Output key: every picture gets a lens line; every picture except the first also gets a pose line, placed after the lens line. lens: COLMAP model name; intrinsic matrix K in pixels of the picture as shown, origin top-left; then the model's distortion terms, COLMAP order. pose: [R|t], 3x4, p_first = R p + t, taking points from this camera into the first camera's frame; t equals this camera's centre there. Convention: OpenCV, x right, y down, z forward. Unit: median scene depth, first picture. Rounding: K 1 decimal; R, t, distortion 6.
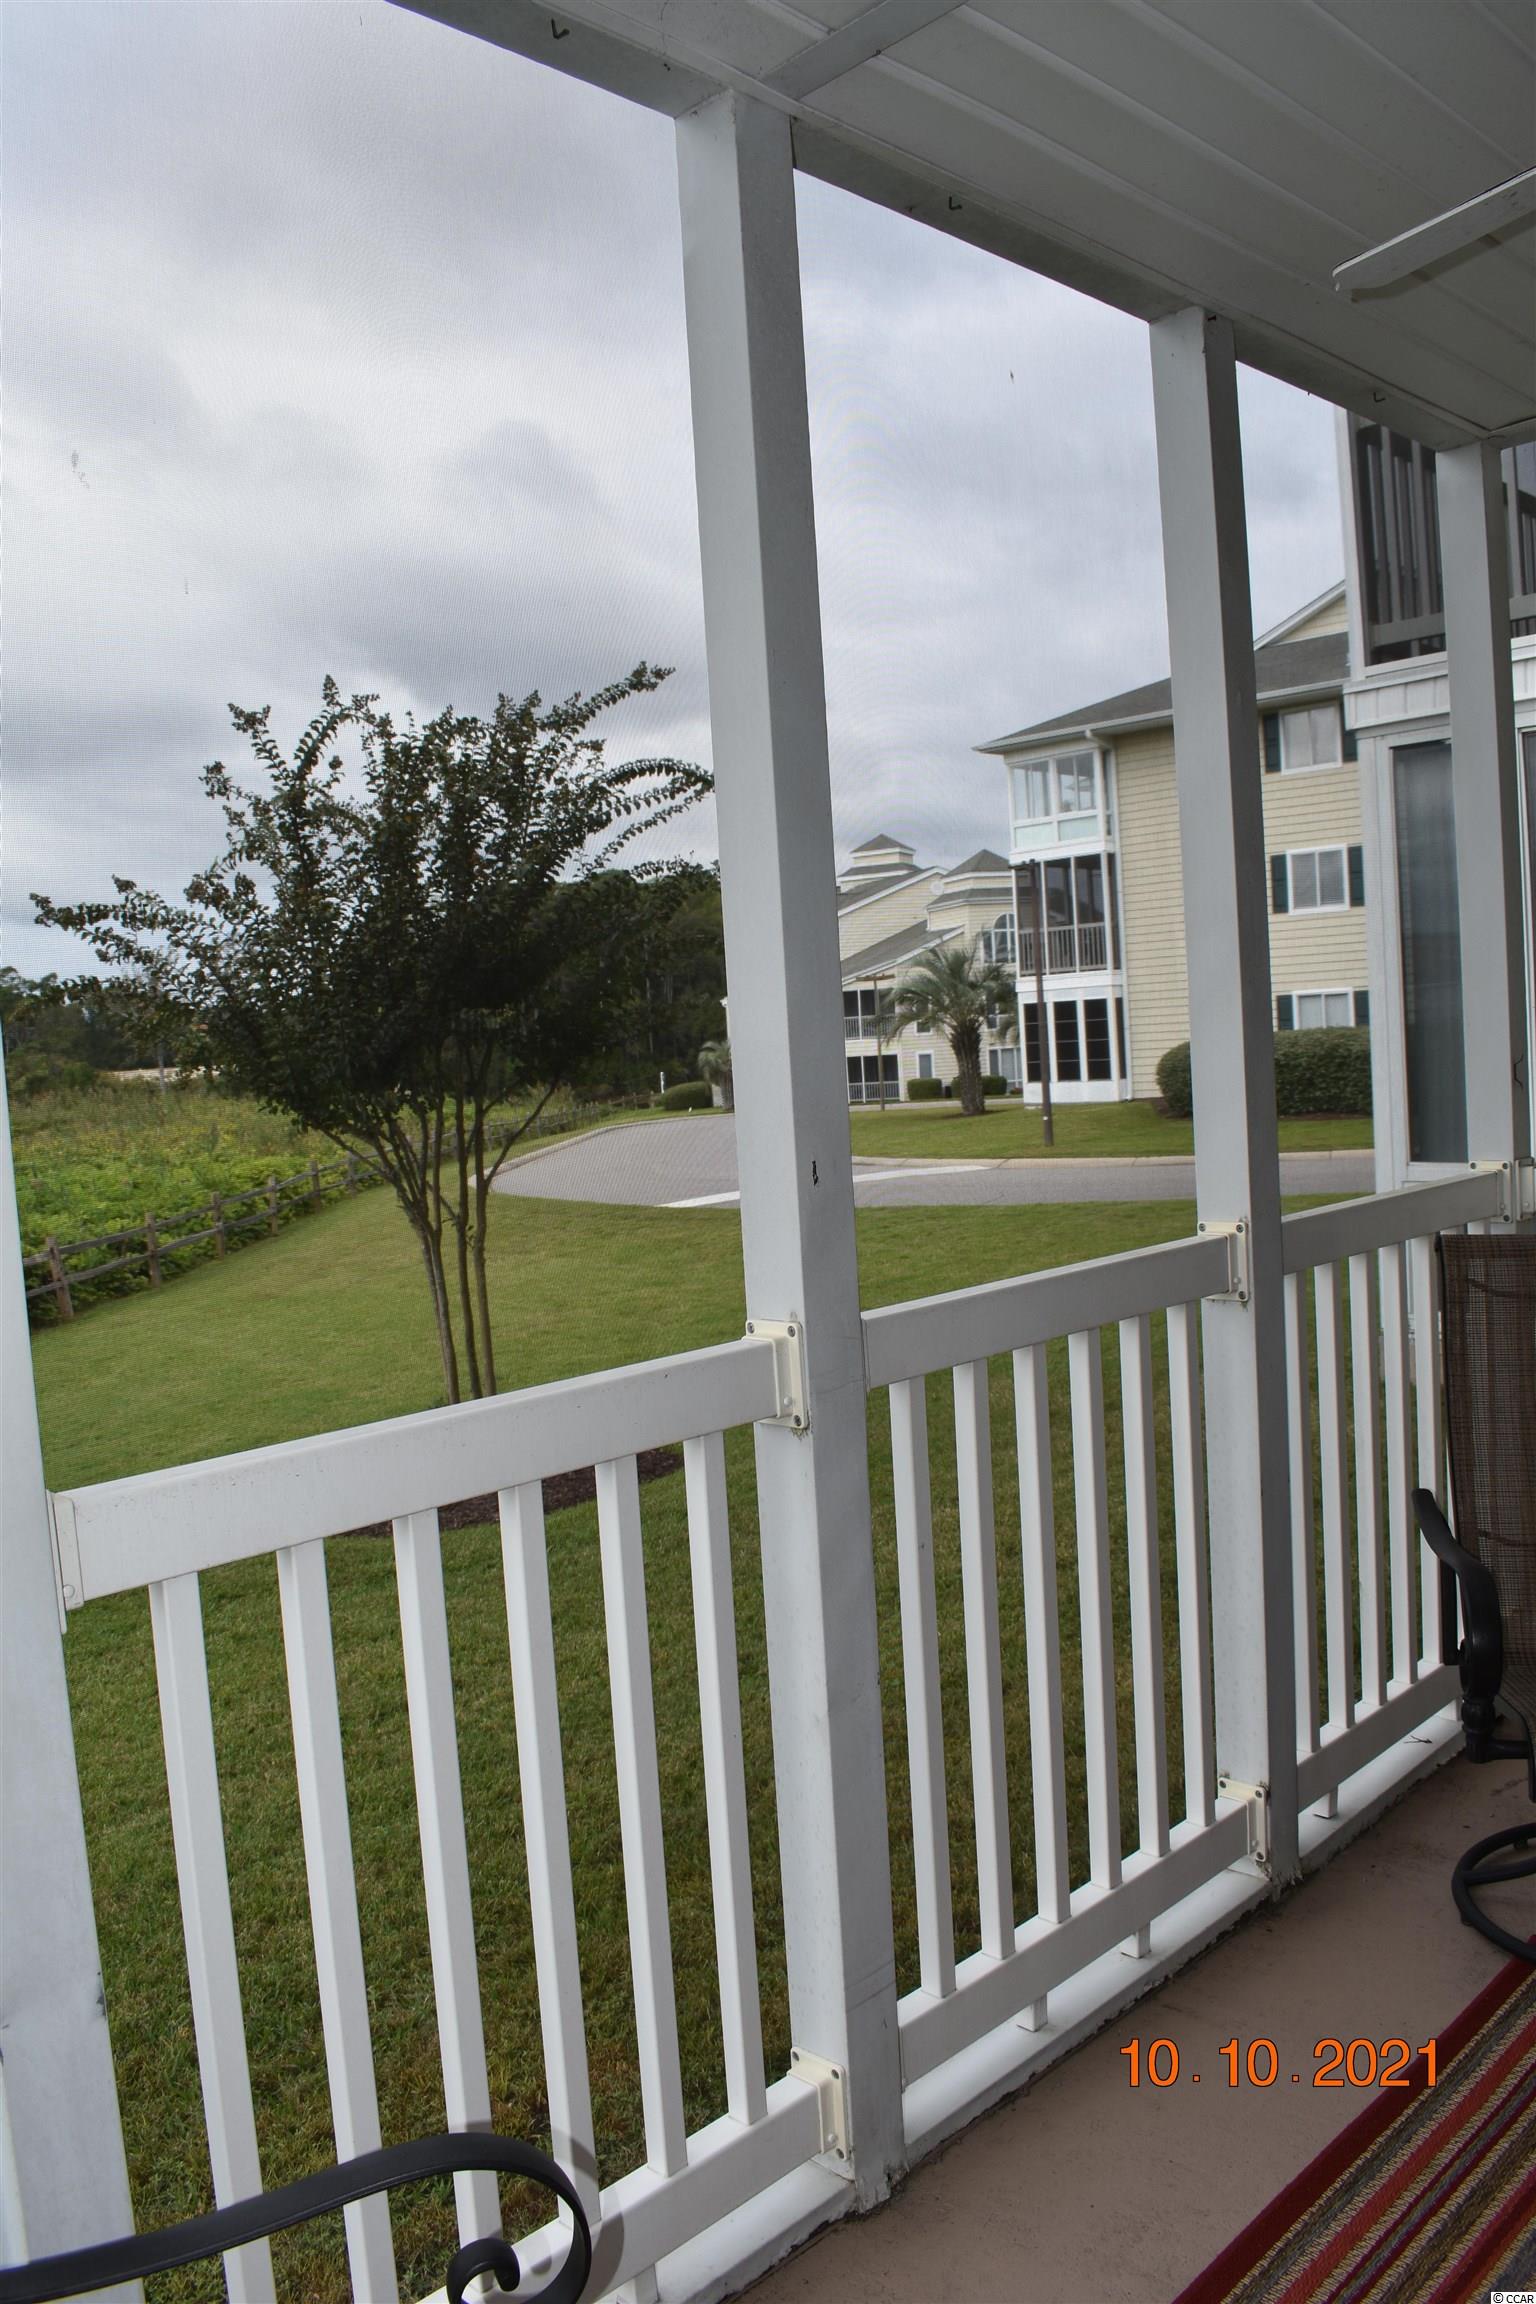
lens RADIAL K [[1803.6, 0, 764.7], [0, 1803.6, 1153.6], [0, 0, 1]] dist [-0.087634, 0.009912]
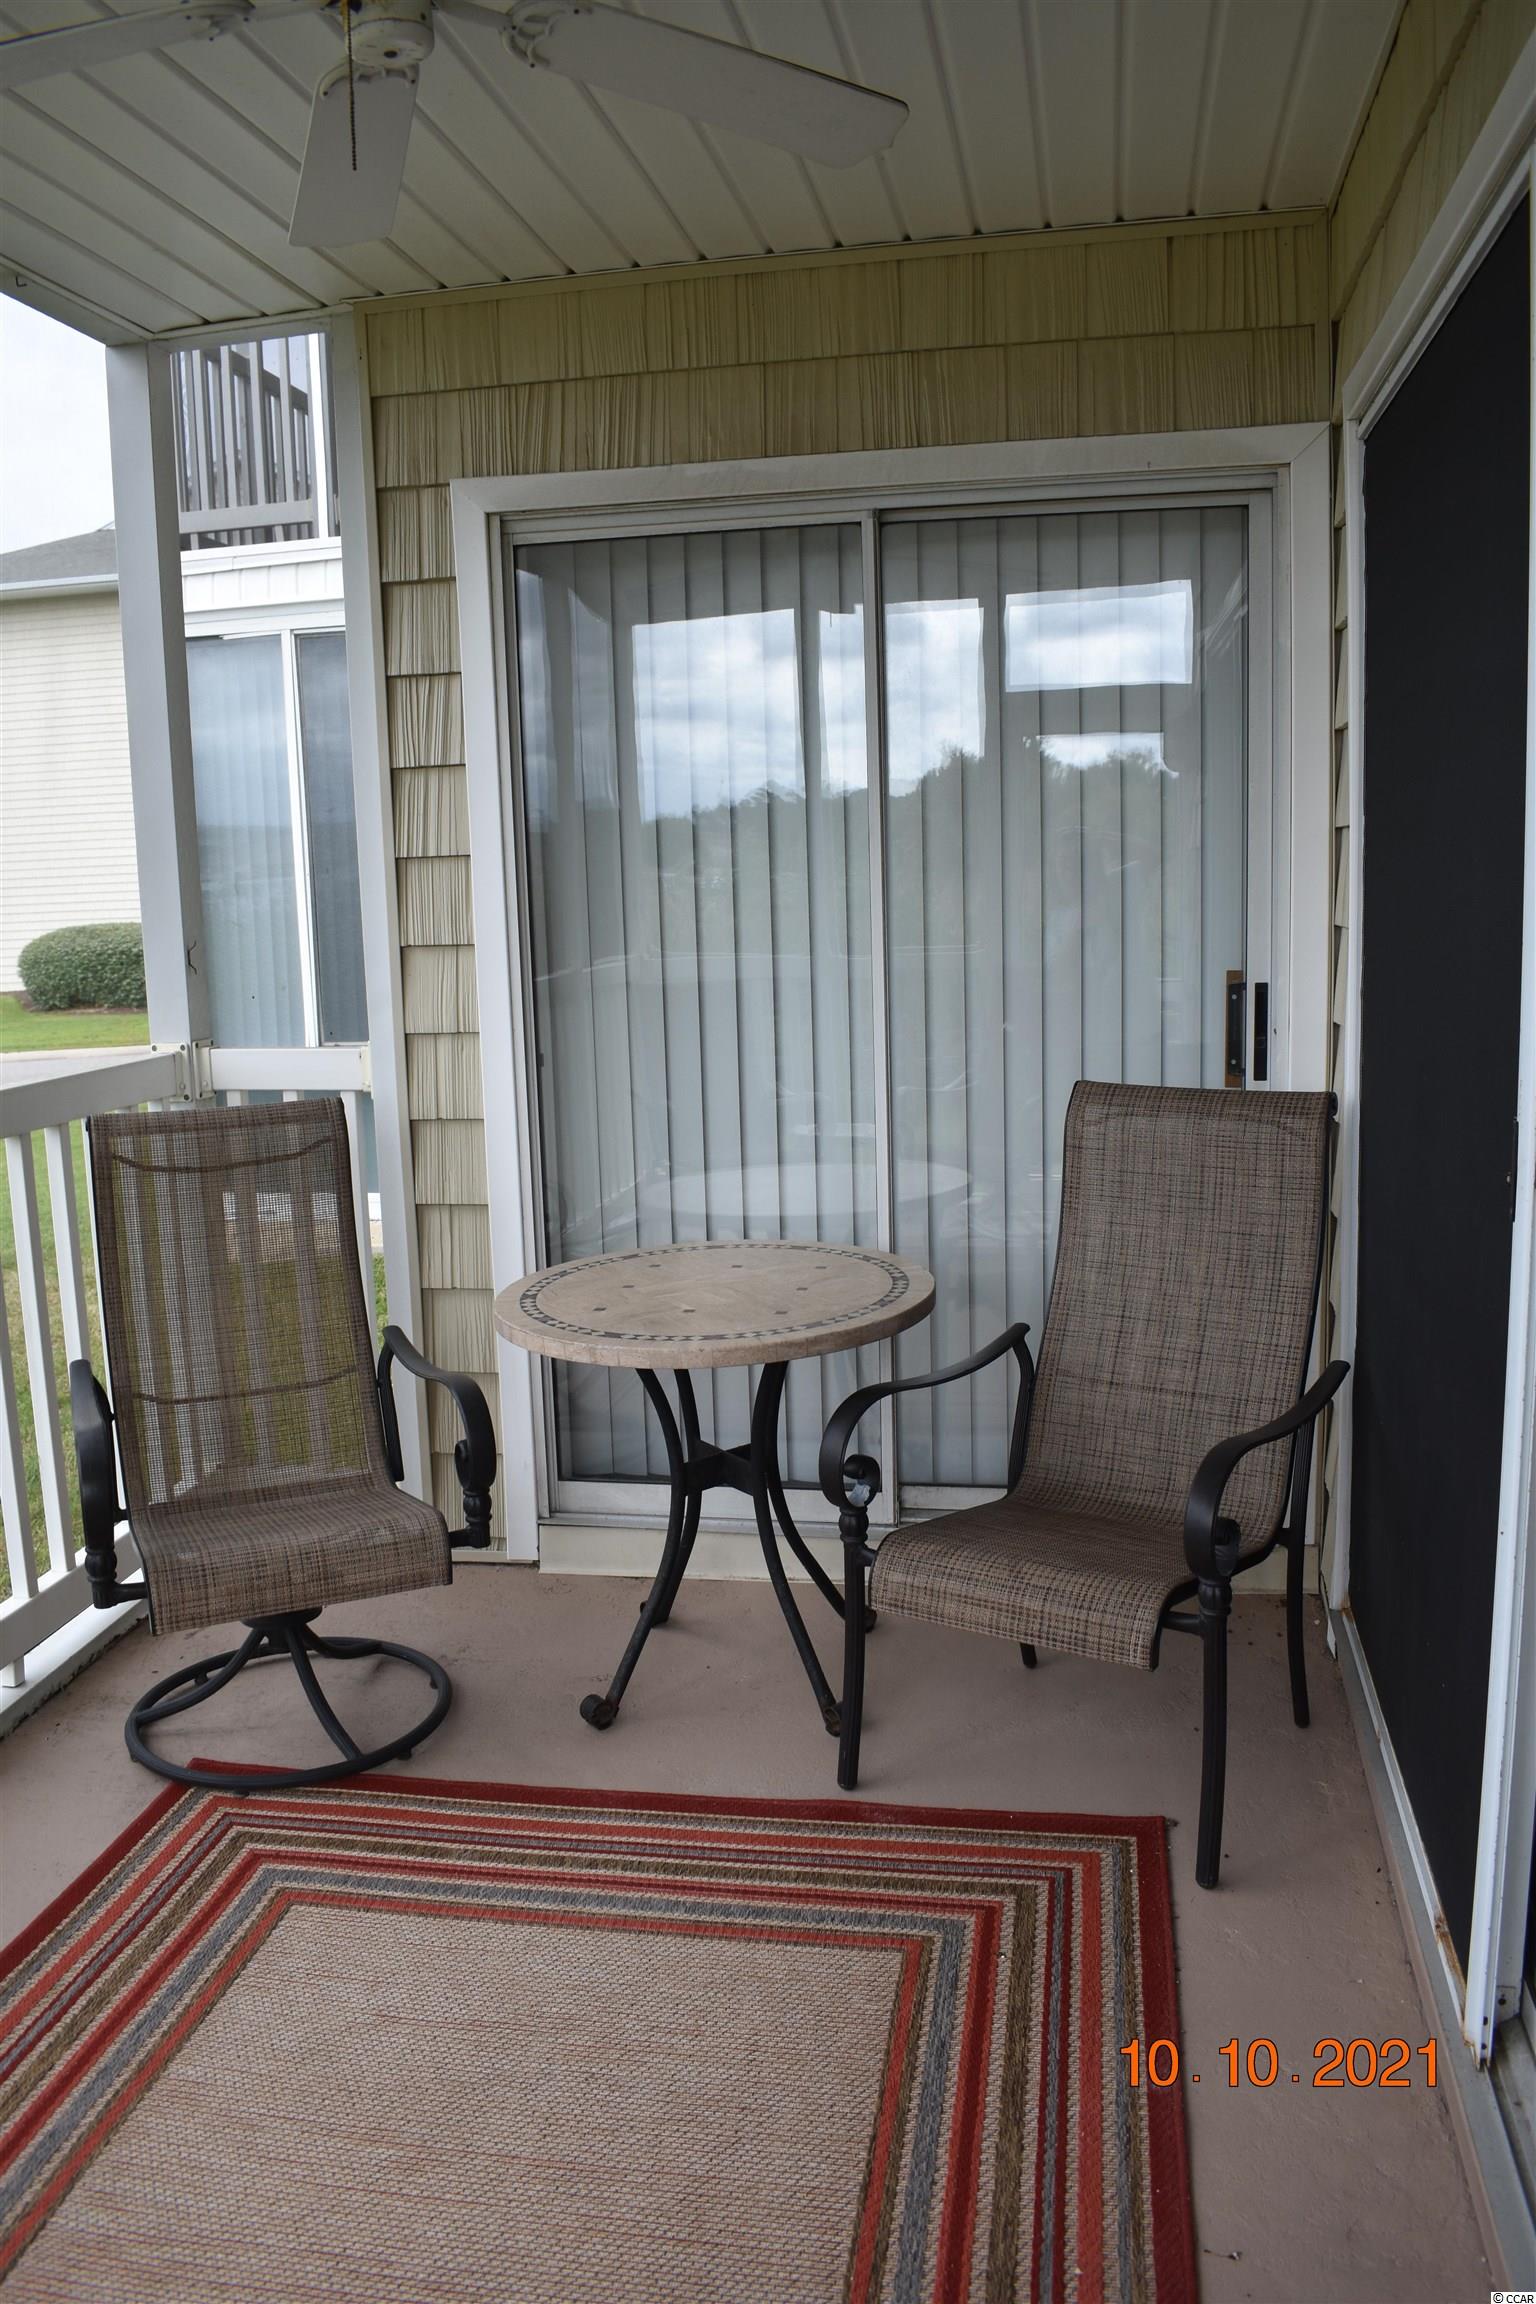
lens RADIAL K [[1803.6, 0, 764.3], [0, 1803.6, 1150.4], [0, 0, 1]] dist [-0.087634, 0.009912]
pose [[0.830024, -0.053334, 0.555171, 0.129379], [0.020980, 0.997699, 0.064479, 0.007822], [-0.557332, -0.041871, 0.829233, -0.081198]]
